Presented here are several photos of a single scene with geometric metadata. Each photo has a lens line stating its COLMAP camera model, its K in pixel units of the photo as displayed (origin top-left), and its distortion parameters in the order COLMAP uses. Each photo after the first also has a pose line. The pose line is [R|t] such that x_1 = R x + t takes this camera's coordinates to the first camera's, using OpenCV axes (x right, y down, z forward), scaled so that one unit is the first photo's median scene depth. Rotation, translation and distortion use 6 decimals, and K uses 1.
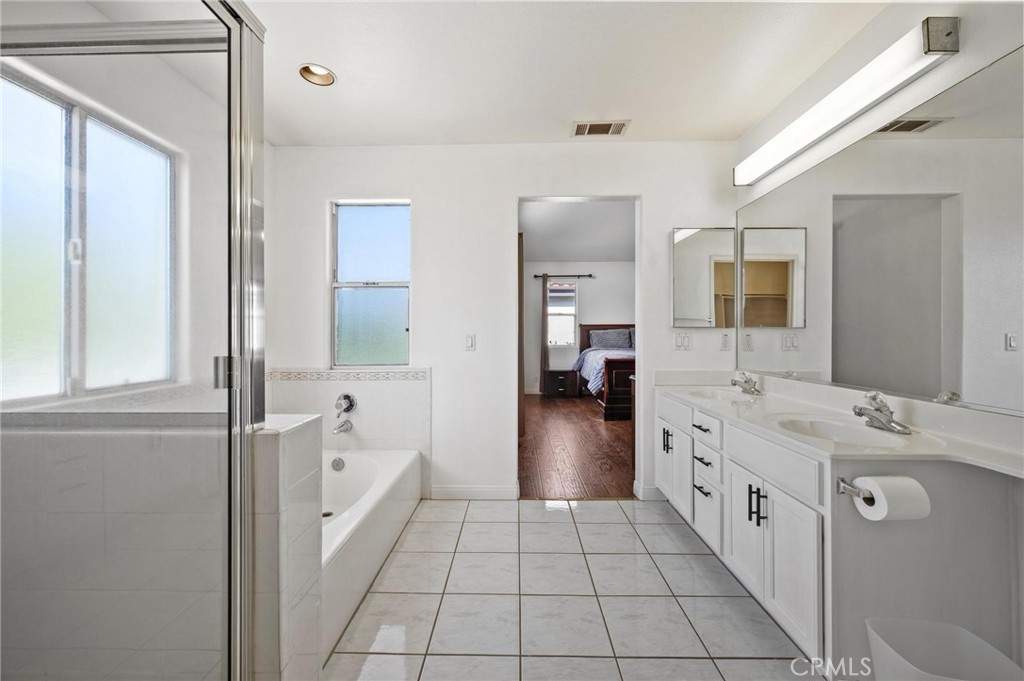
lens RADIAL K [[406.8, 0, 508.7], [0, 406.8, 332.8], [0, 0, 1]] dist [0.002206, -0.000058]
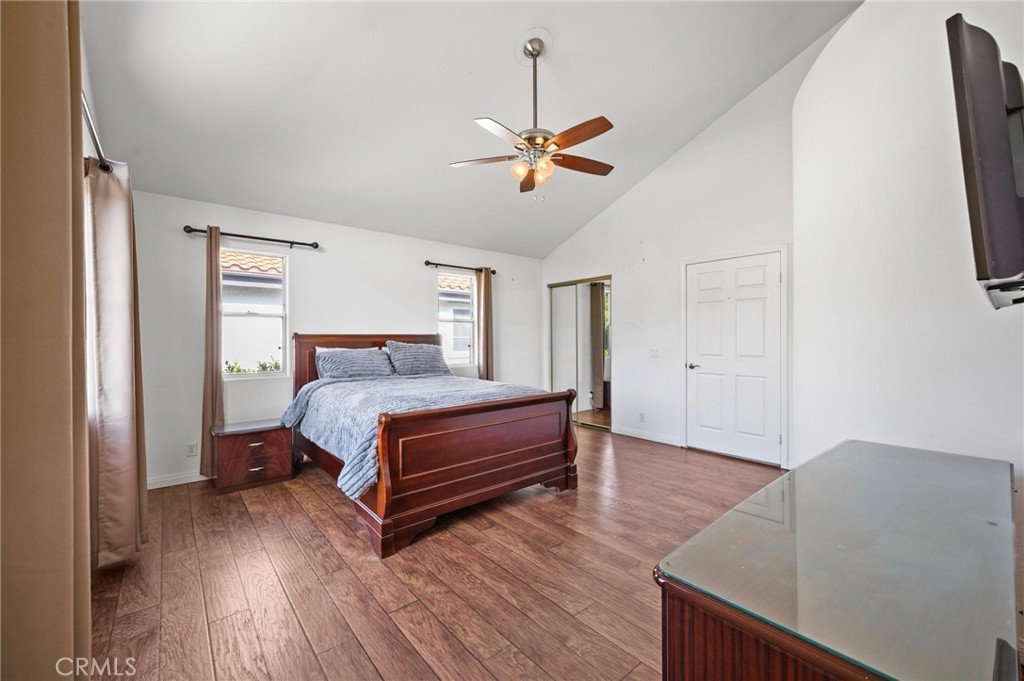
lens RADIAL K [[406.8, 0, 502.0], [0, 406.8, 342.1], [0, 0, 1]] dist [0.002206, -0.000058]
pose [[0.761306, -0.001940, 0.648390, 0.037857], [0.004081, 0.999990, -0.001800, -0.008962], [-0.648380, 0.004016, 0.761306, 0.426419]]
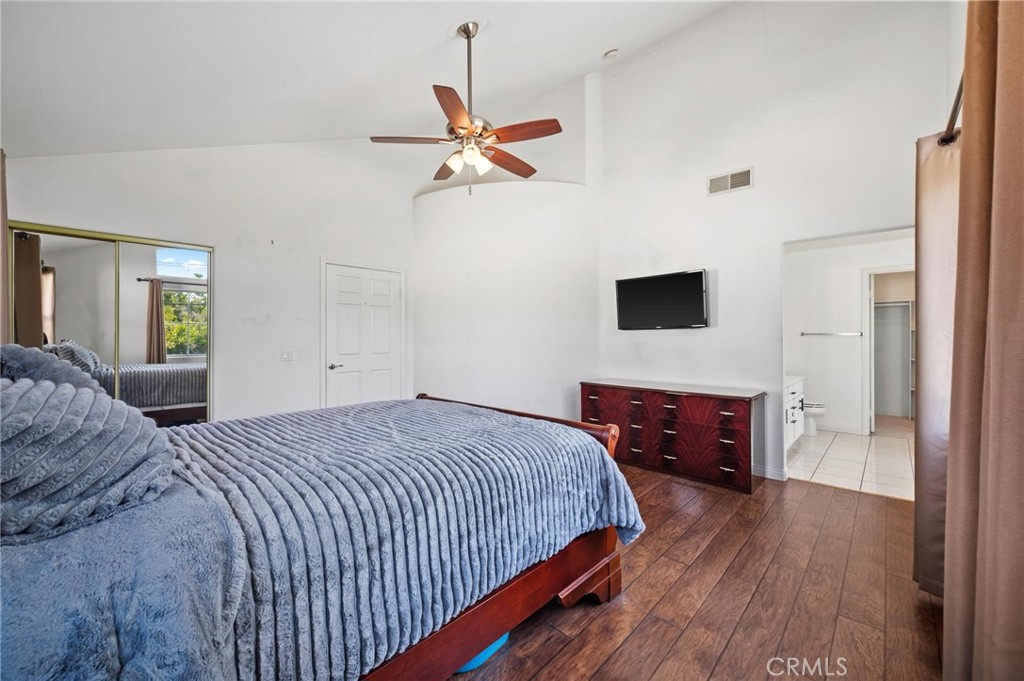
lens RADIAL K [[406.8, 0, 512.5], [0, 406.8, 336.5], [0, 0, 1]] dist [0.002206, -0.000058]
pose [[-0.744087, 0.007243, 0.668044, 0.040026], [0.009311, 0.999957, -0.000471, -0.014947], [-0.668018, 0.005870, -0.744122, 0.956789]]
